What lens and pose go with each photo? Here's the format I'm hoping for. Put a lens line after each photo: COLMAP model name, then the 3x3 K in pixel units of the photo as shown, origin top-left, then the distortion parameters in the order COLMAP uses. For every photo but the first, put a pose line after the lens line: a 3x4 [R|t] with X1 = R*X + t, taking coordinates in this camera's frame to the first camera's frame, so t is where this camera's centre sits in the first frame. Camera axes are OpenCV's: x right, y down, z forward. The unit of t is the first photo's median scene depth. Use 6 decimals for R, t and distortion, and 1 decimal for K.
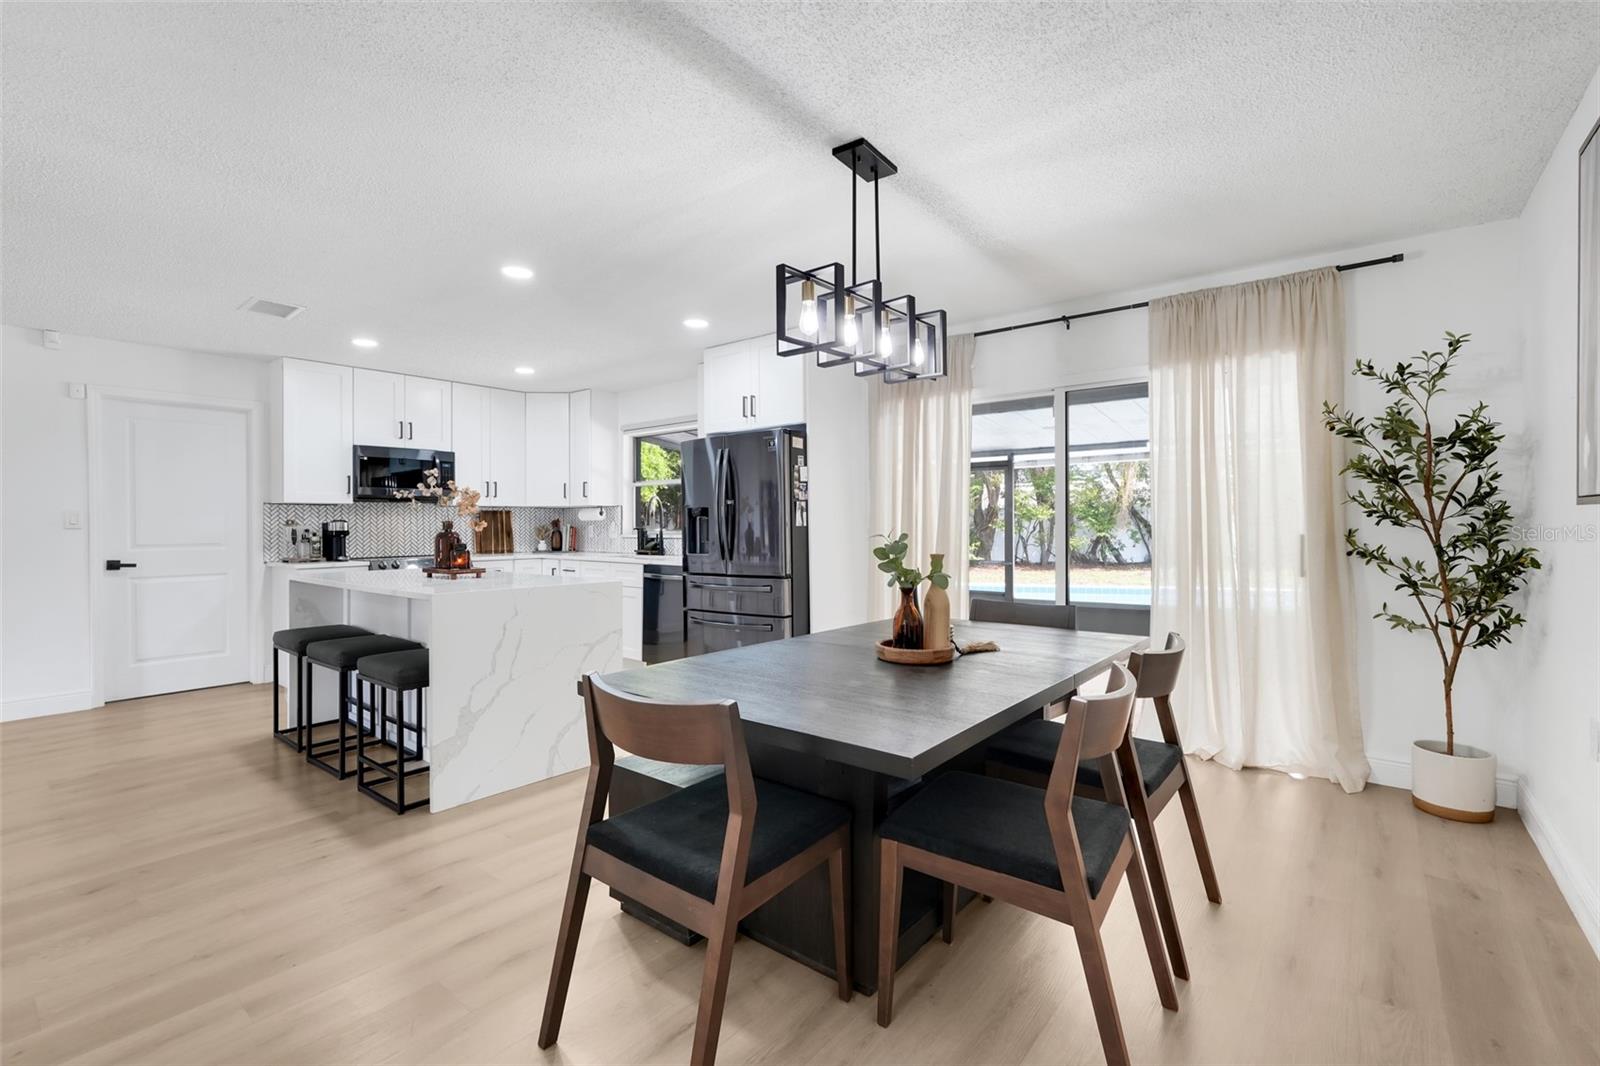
lens RADIAL K [[705.6, 0, 794.8], [0, 705.6, 524.4], [0, 0, 1]] dist [-0.009793, 0.004152]
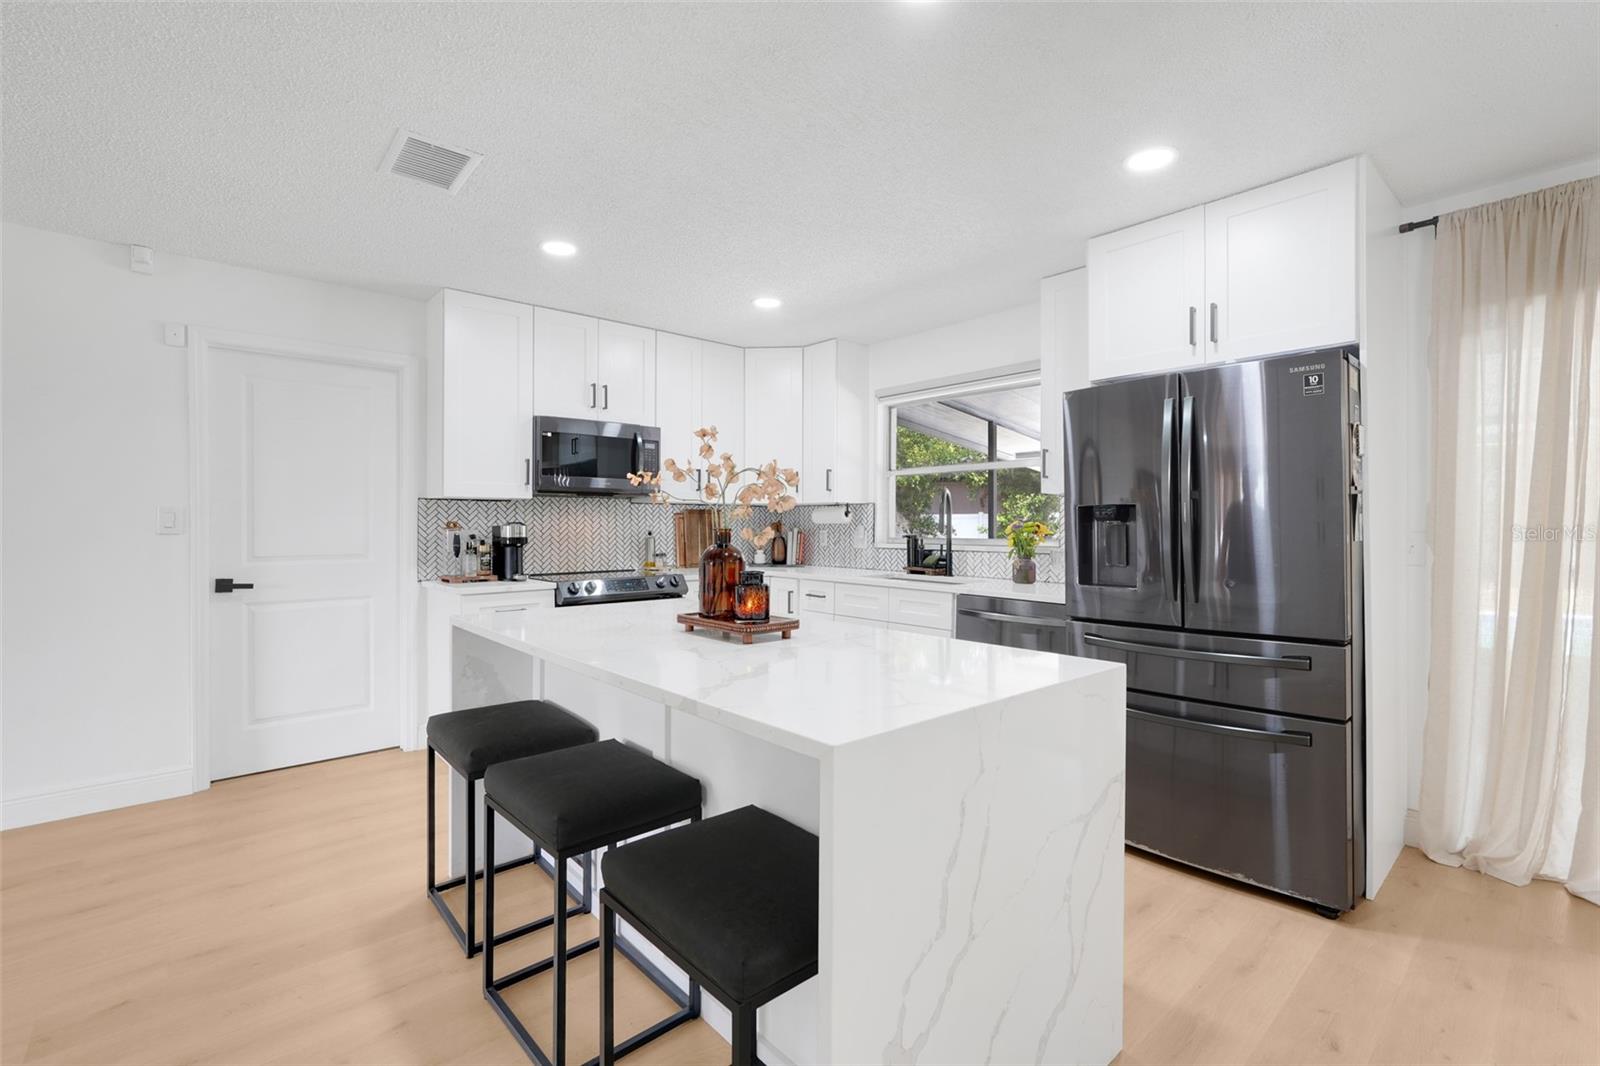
lens RADIAL K [[705.6, 0, 790.9], [0, 705.6, 526.9], [0, 0, 1]] dist [-0.009793, 0.004152]
pose [[0.985919, 0.006785, -0.167087, -0.257515], [-0.006136, 0.999971, 0.004404, -0.006278], [0.167112, -0.003317, 0.985932, 0.350969]]
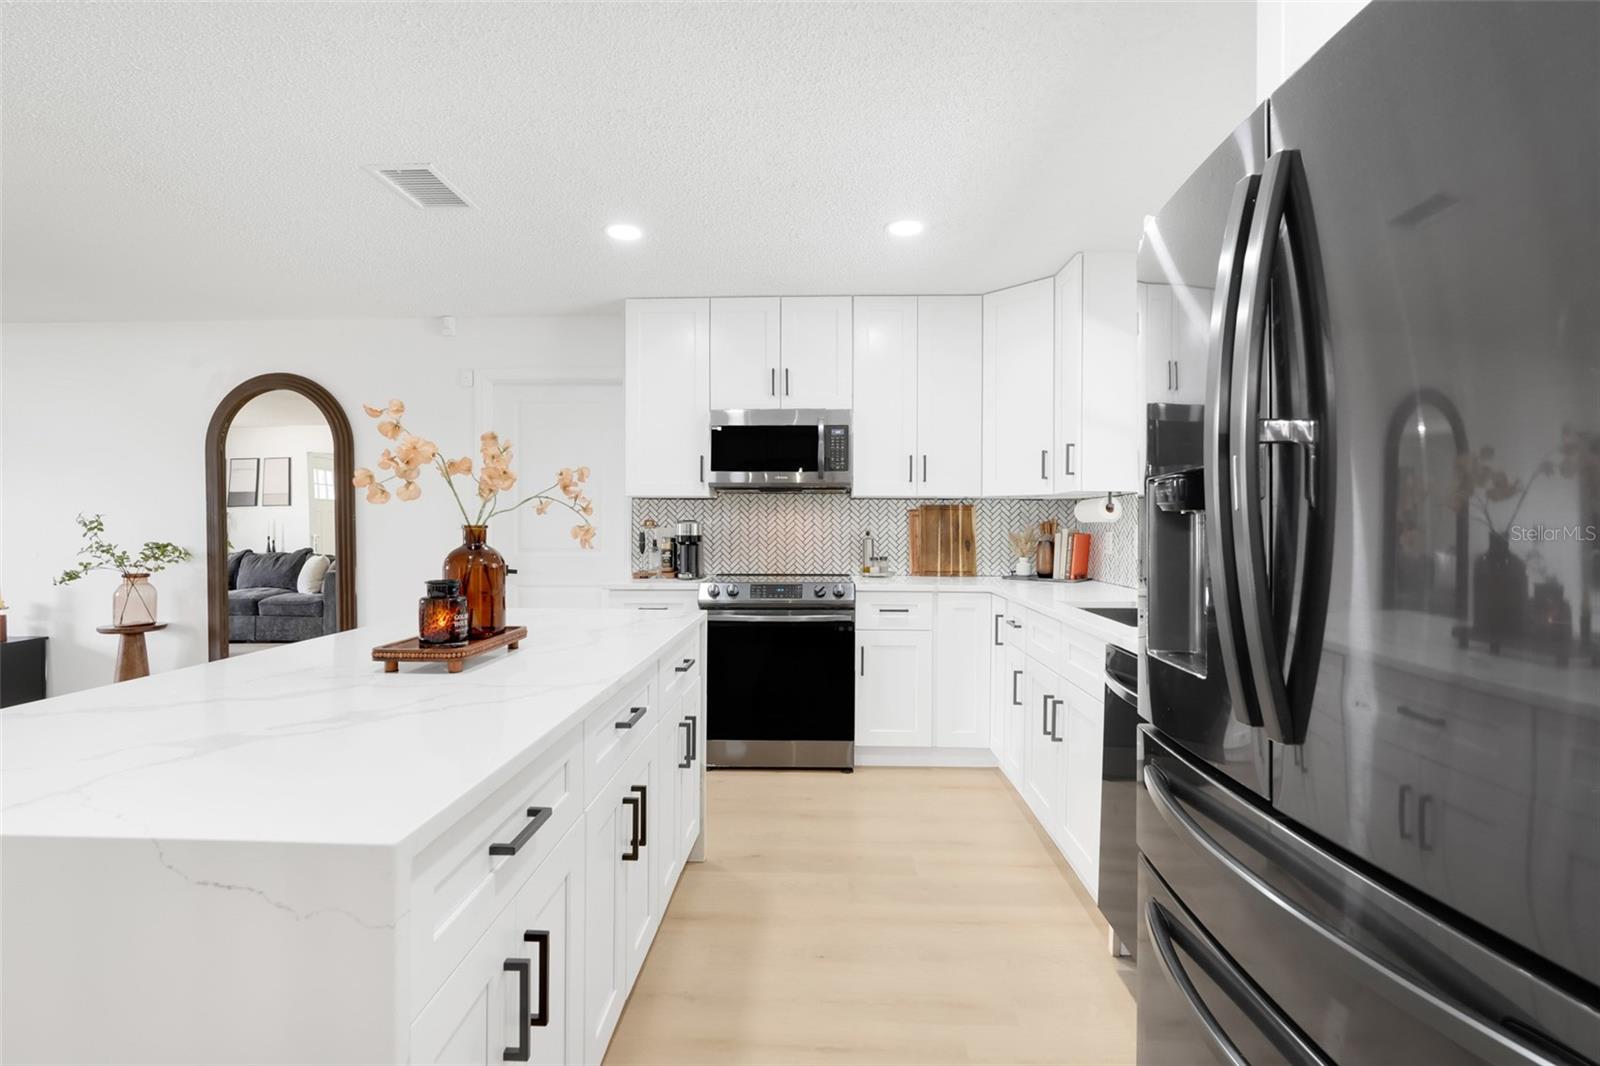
lens RADIAL K [[717.0, 0, 796.8], [0, 717.0, 527.0], [0, 0, 1]] dist [0.004055, 0.000198]
pose [[0.598366, 0.012296, -0.801129, -0.013738], [-0.006542, 0.999924, 0.010461, -0.007678], [0.801196, -0.001019, 0.598401, 0.655778]]
